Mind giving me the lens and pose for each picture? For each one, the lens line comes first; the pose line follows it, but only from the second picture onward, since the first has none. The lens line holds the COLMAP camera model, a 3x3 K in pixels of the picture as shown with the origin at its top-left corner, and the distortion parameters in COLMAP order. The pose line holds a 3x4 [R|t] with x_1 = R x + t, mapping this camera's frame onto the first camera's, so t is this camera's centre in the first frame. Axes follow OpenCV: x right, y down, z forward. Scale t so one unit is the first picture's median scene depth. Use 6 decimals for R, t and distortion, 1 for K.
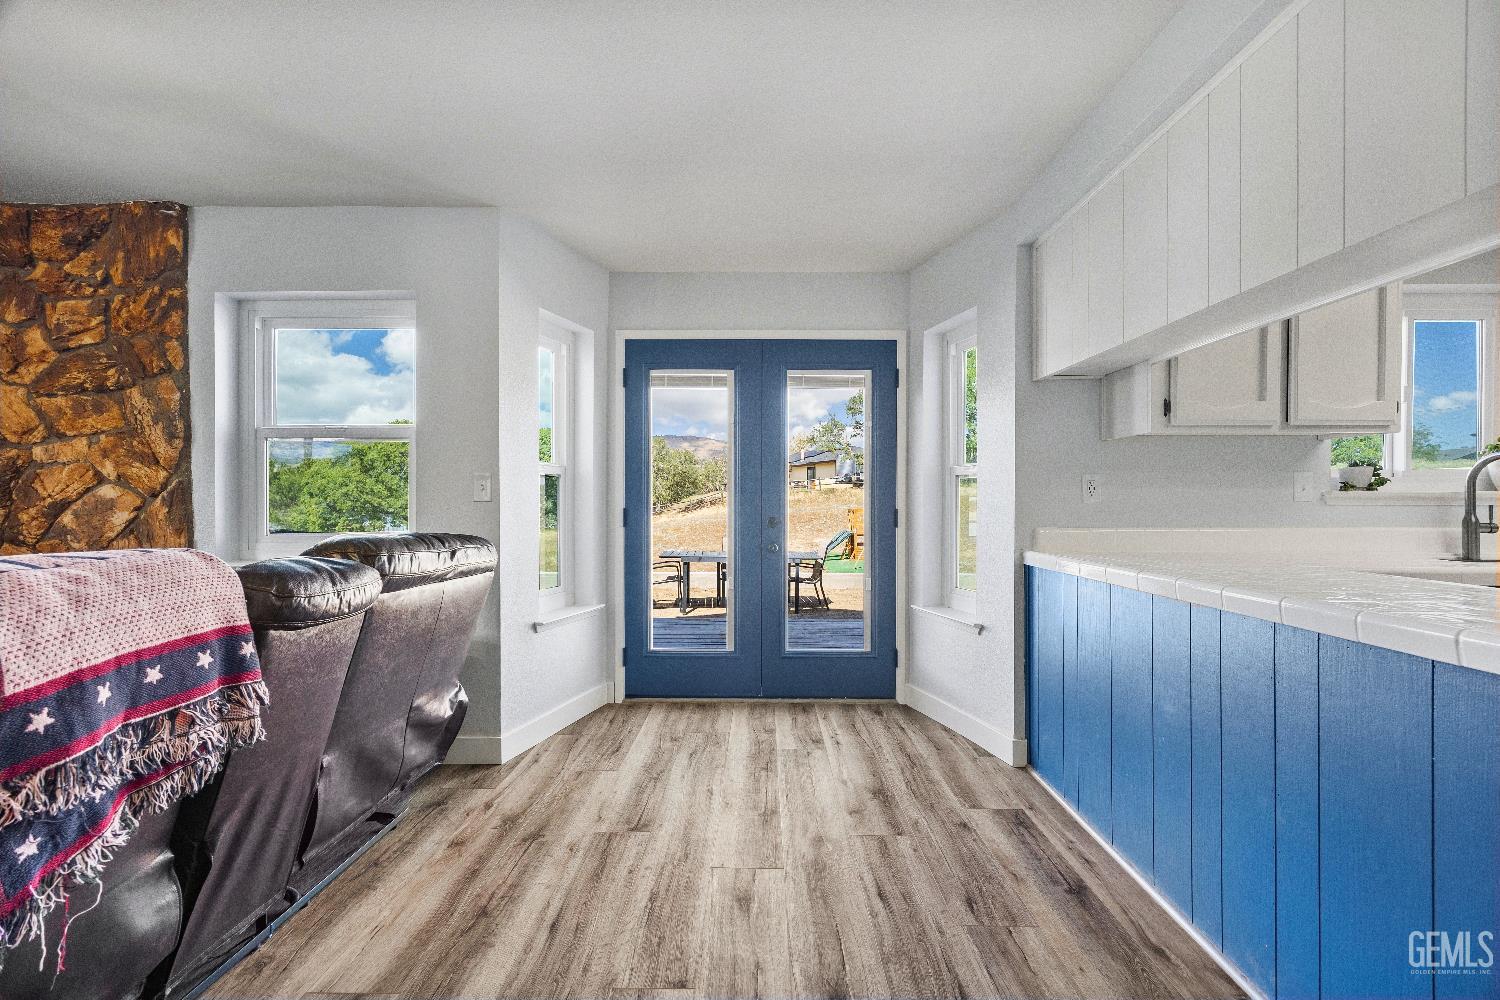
lens RADIAL K [[582.8, 0, 748.1], [0, 582.8, 503.9], [0, 0, 1]] dist [0.001845, -0.000061]
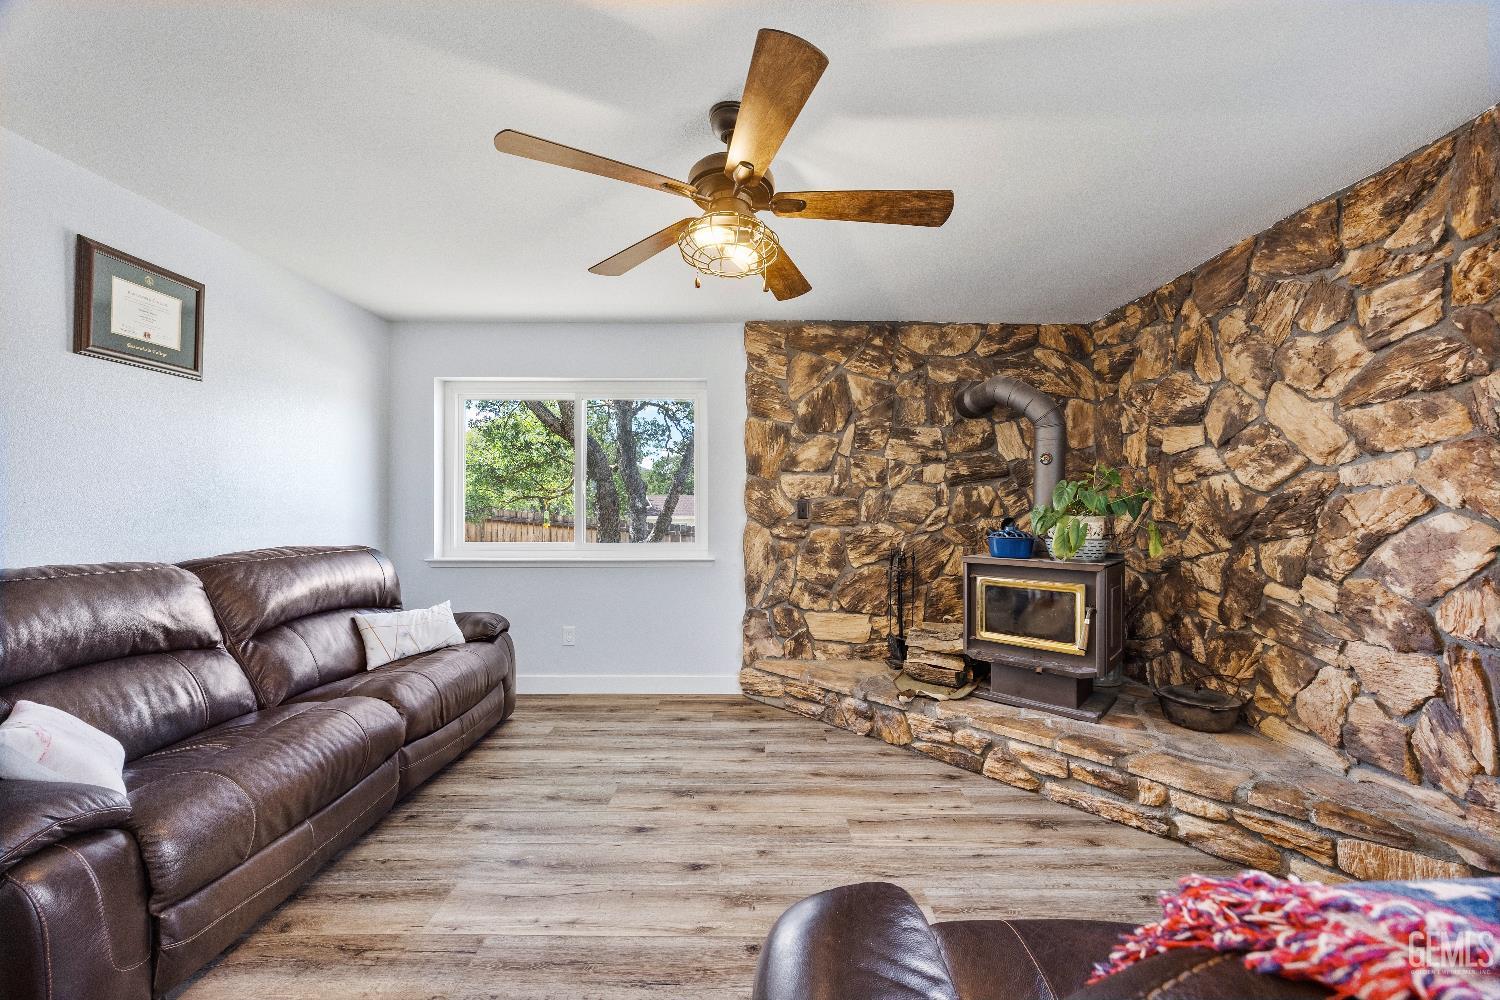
lens RADIAL K [[582.8, 0, 743.7], [0, 582.8, 501.7], [0, 0, 1]] dist [0.001845, -0.000061]
pose [[0.002023, -0.001639, -0.999997, -0.360154], [-0.008152, 0.999965, -0.001656, -0.039348], [0.999965, 0.008155, 0.002010, 0.111434]]
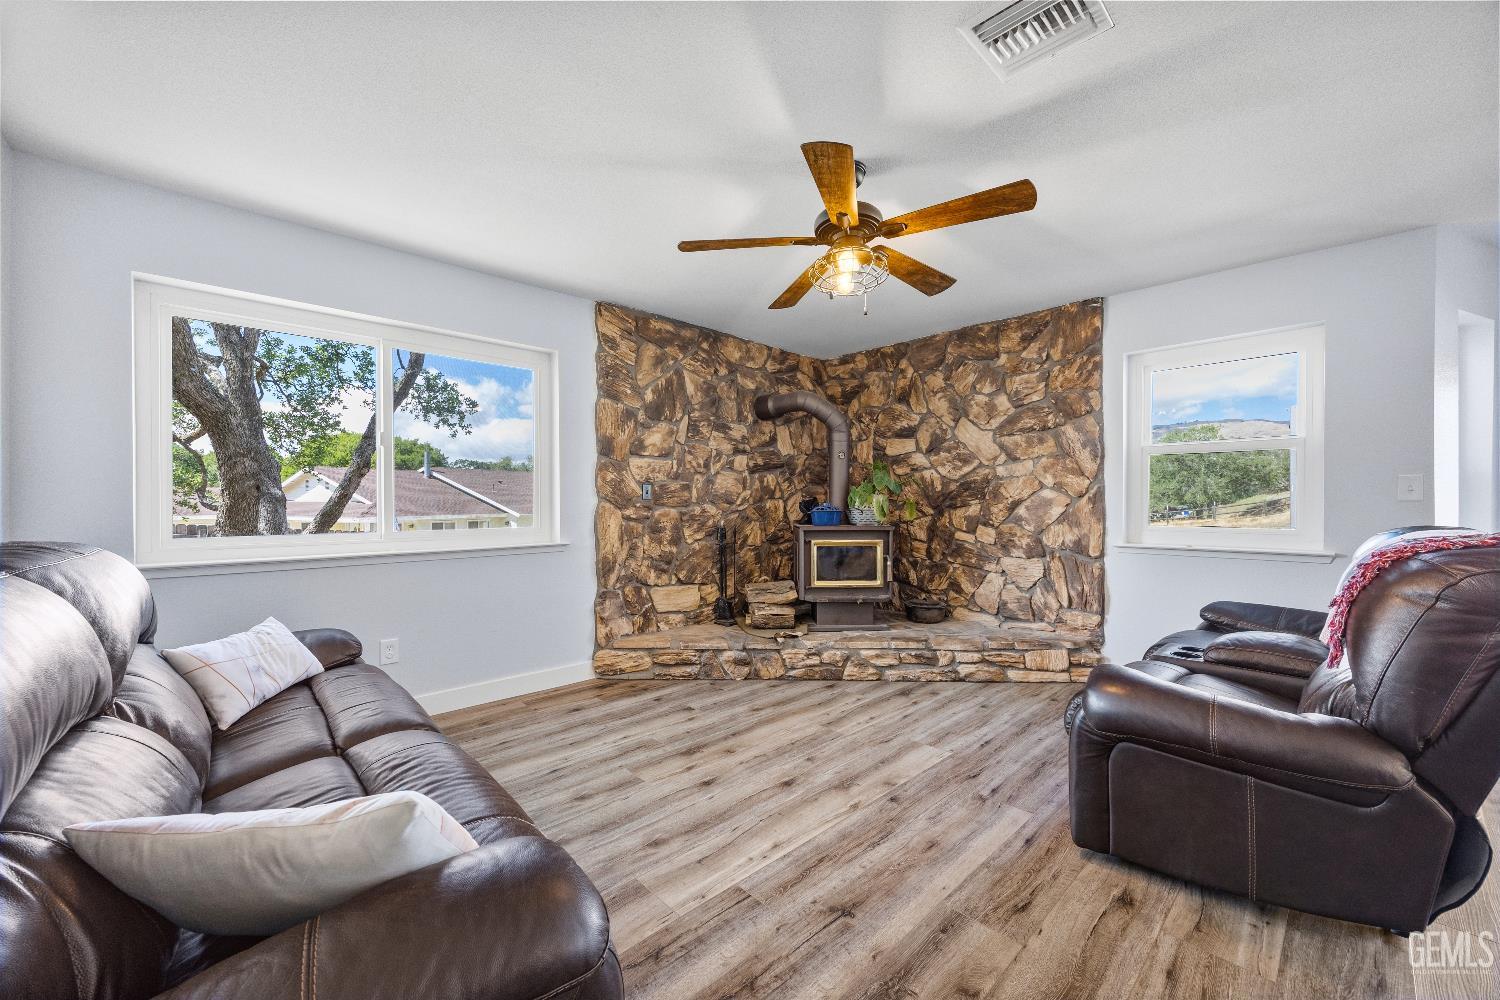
lens RADIAL K [[582.8, 0, 756.4], [0, 582.8, 501.5], [0, 0, 1]] dist [0.001845, -0.000061]
pose [[0.693978, 0.002755, -0.719991, -0.516678], [-0.005716, 0.999982, -0.001682, 0.006138], [0.719973, 0.005283, 0.693982, -0.635372]]
